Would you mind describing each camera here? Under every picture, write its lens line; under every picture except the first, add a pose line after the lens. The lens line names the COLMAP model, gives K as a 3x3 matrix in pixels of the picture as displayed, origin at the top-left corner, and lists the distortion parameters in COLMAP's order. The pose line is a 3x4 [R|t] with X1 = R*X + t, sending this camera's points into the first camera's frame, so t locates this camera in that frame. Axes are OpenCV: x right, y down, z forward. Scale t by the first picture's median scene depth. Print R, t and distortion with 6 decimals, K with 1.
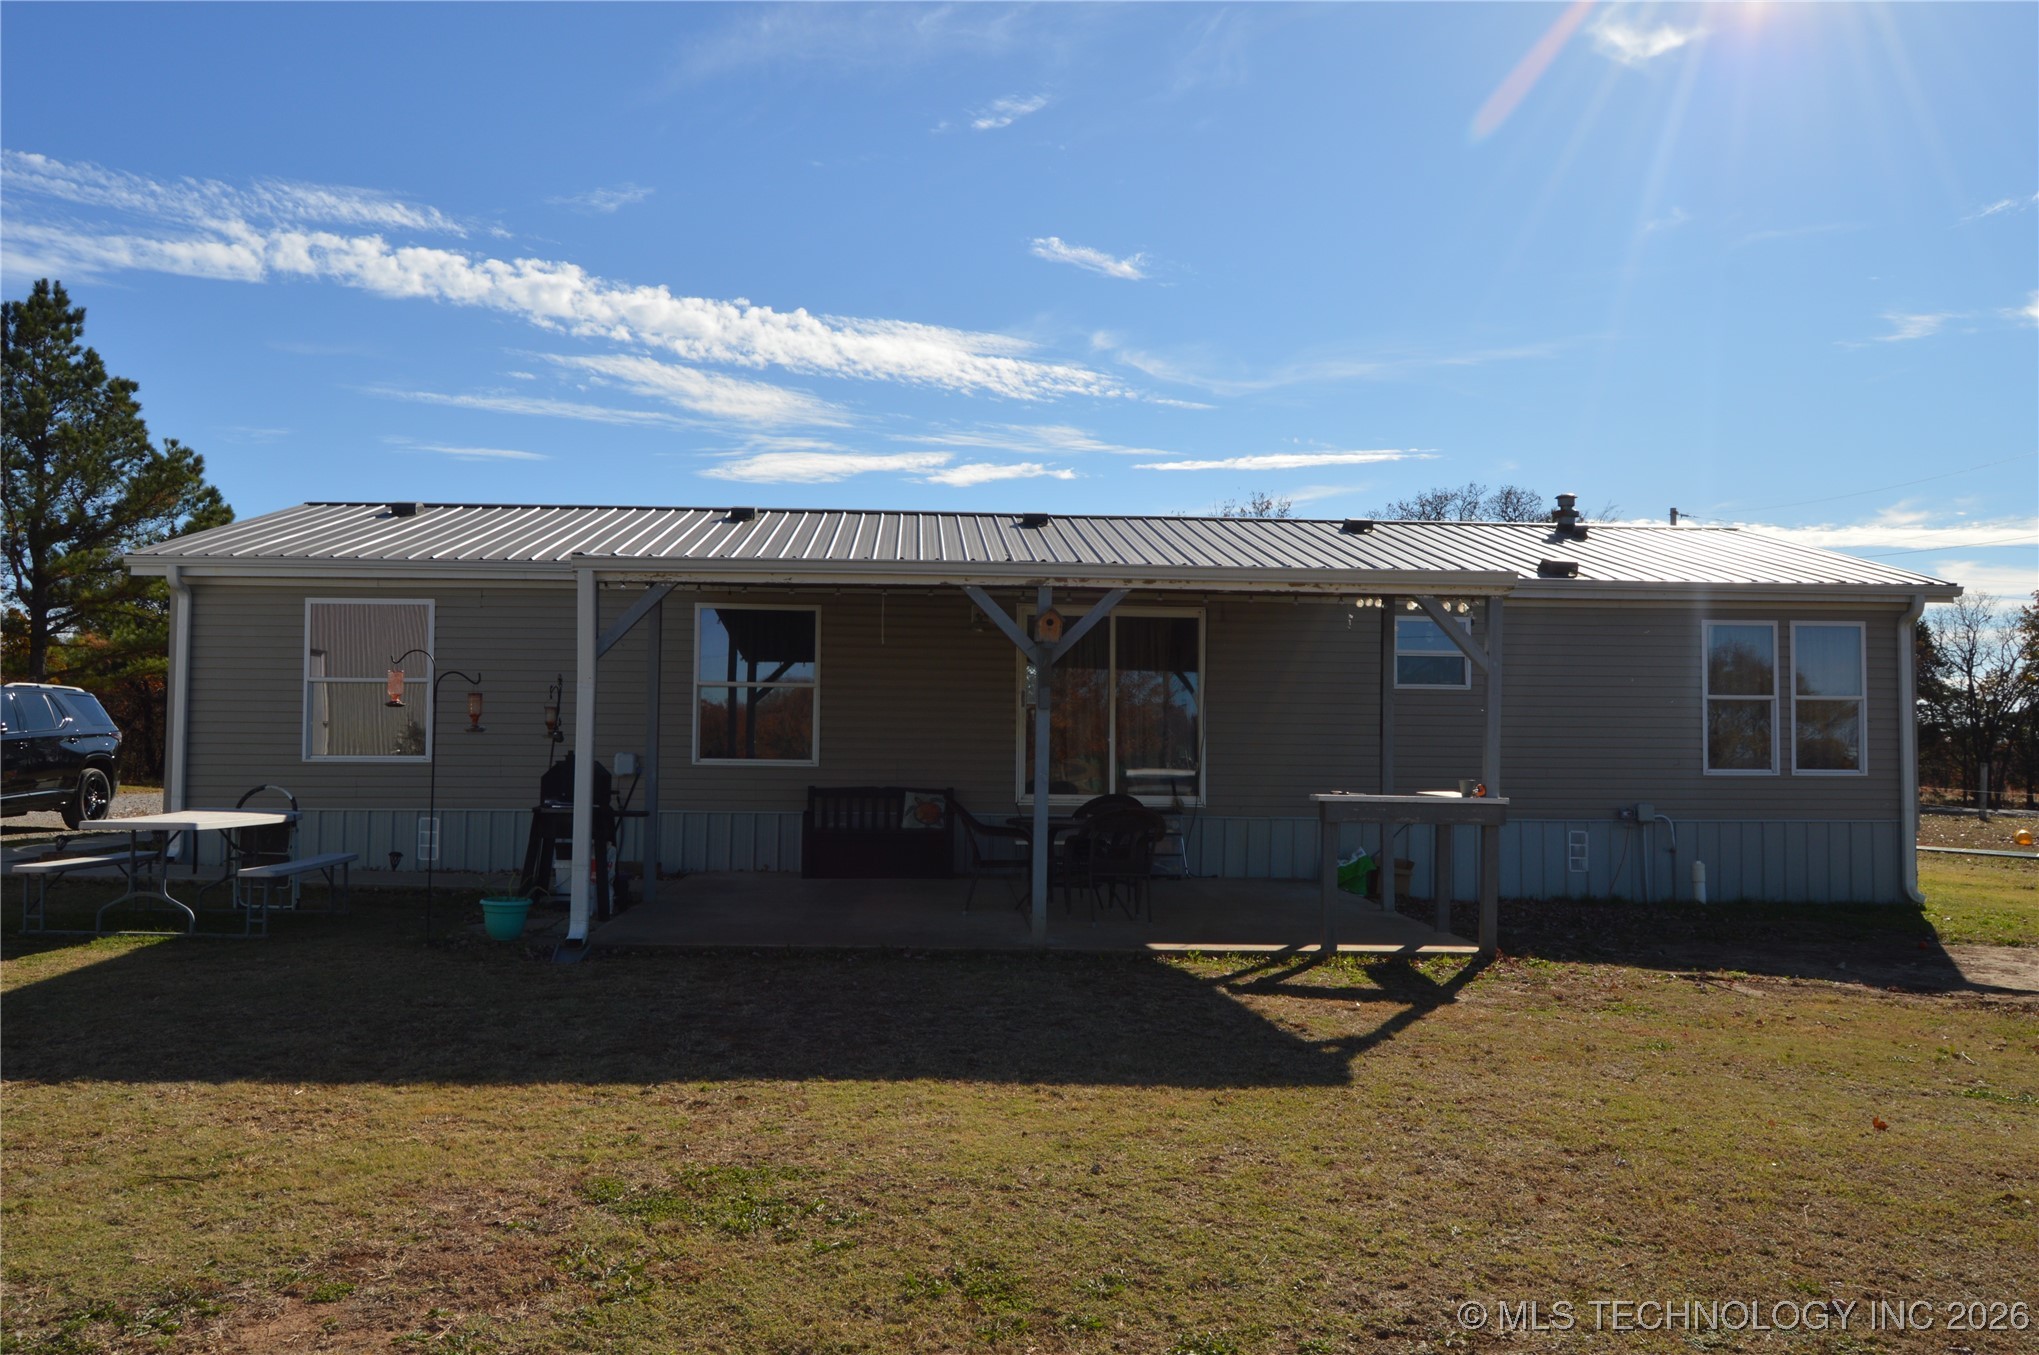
lens RADIAL K [[1623.6, 0, 1019.5], [0, 1623.6, 677.5], [0, 0, 1]] dist [-0.007073, -0.001033]
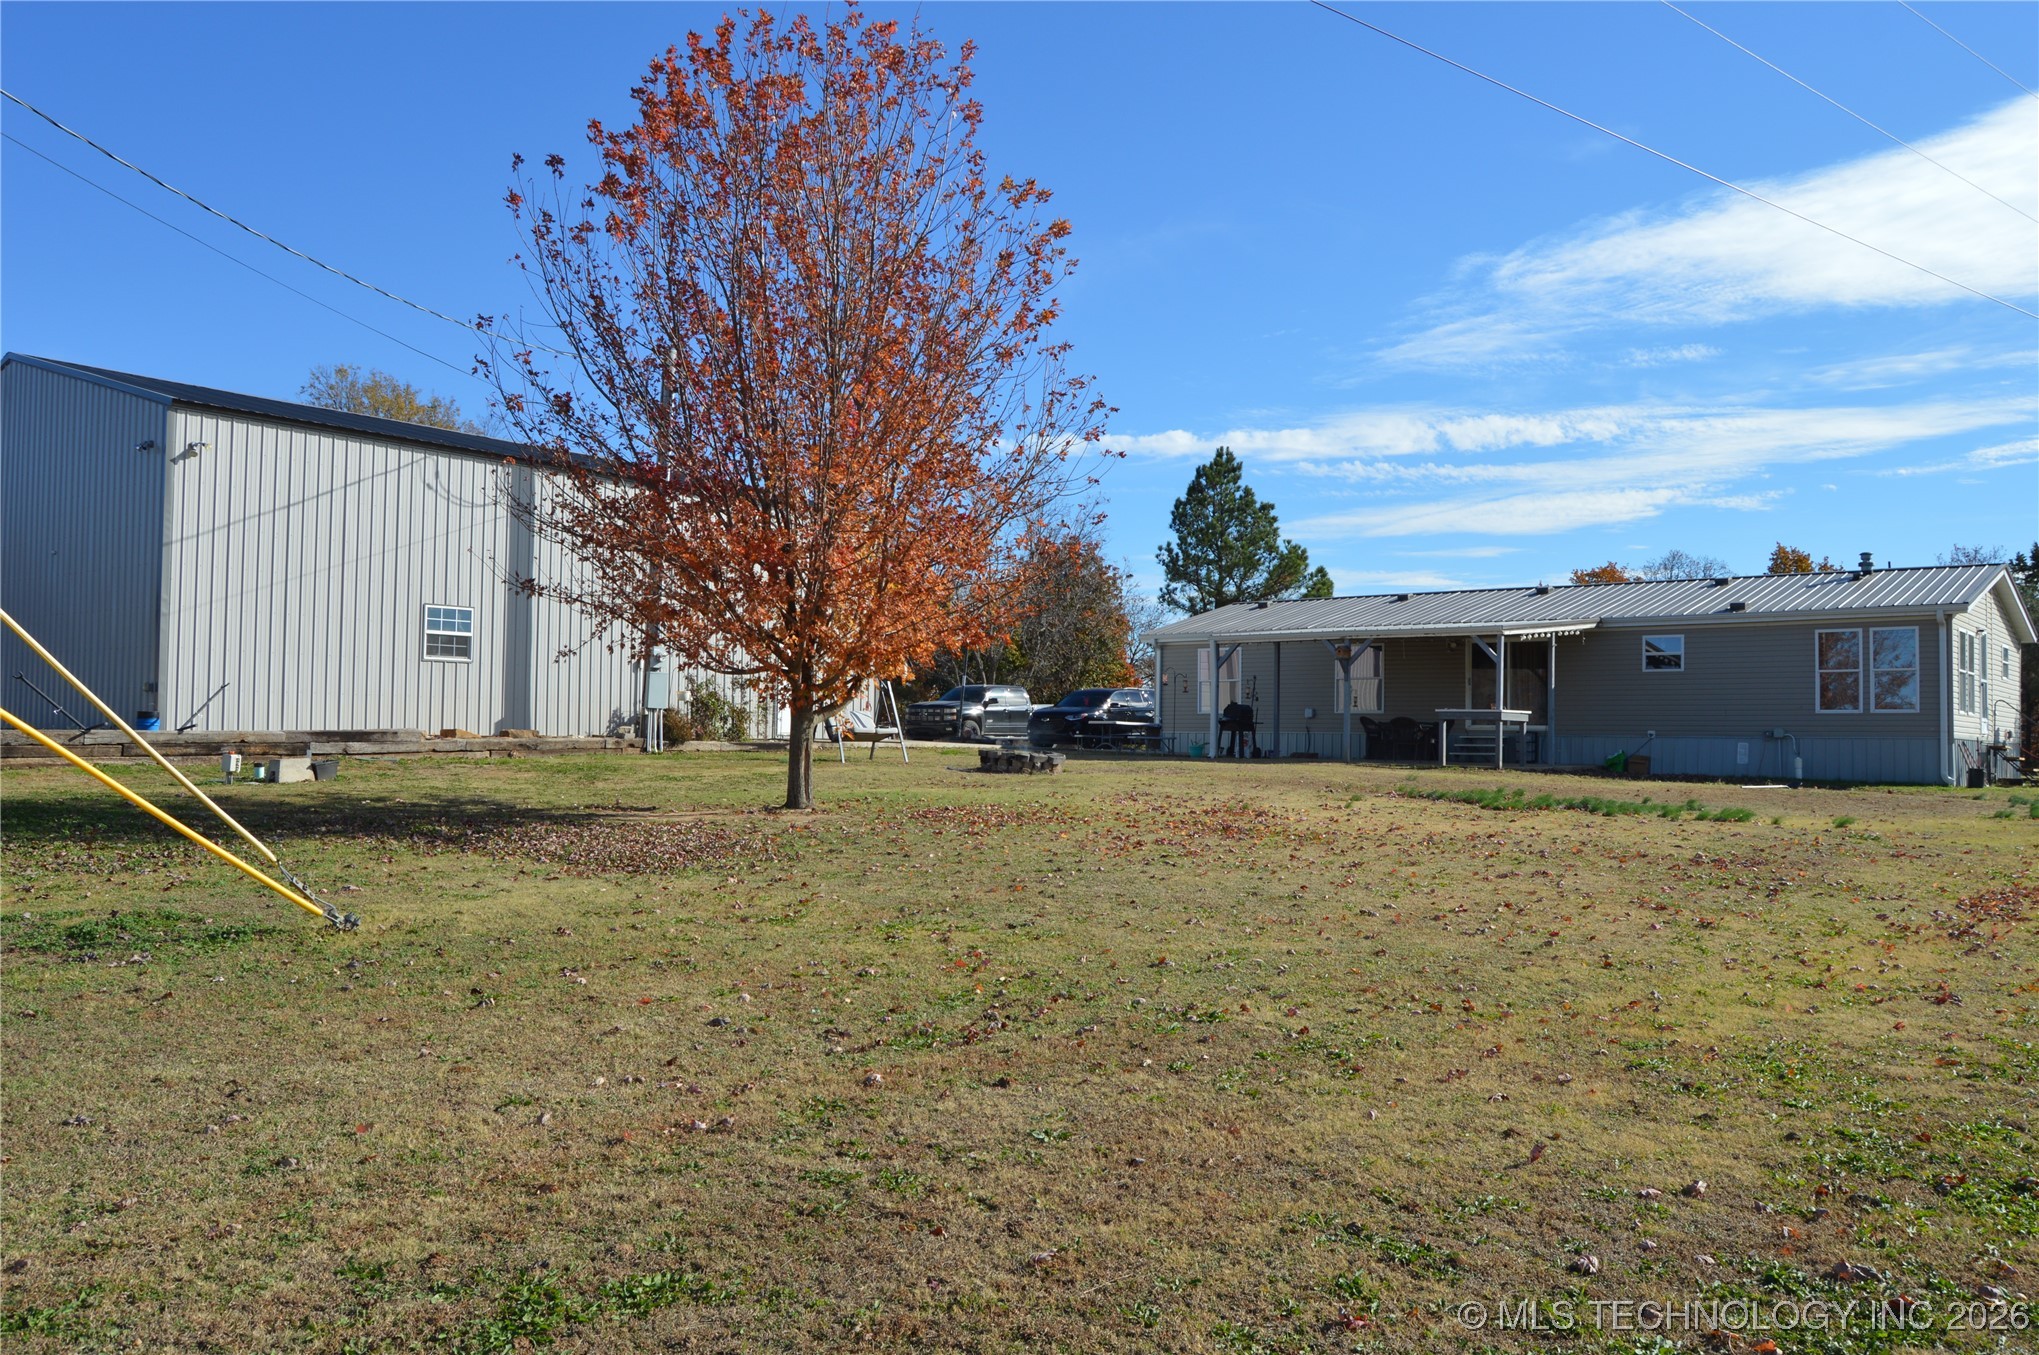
lens RADIAL K [[1623.6, 0, 1019.5], [0, 1623.6, 677.5], [0, 0, 1]] dist [-0.007073, -0.001033]
pose [[0.738118, -0.029046, -0.674046, 0.920572], [0.020653, 0.999577, -0.020458, 0.035442], [0.674355, 0.001179, 0.738406, -0.912844]]
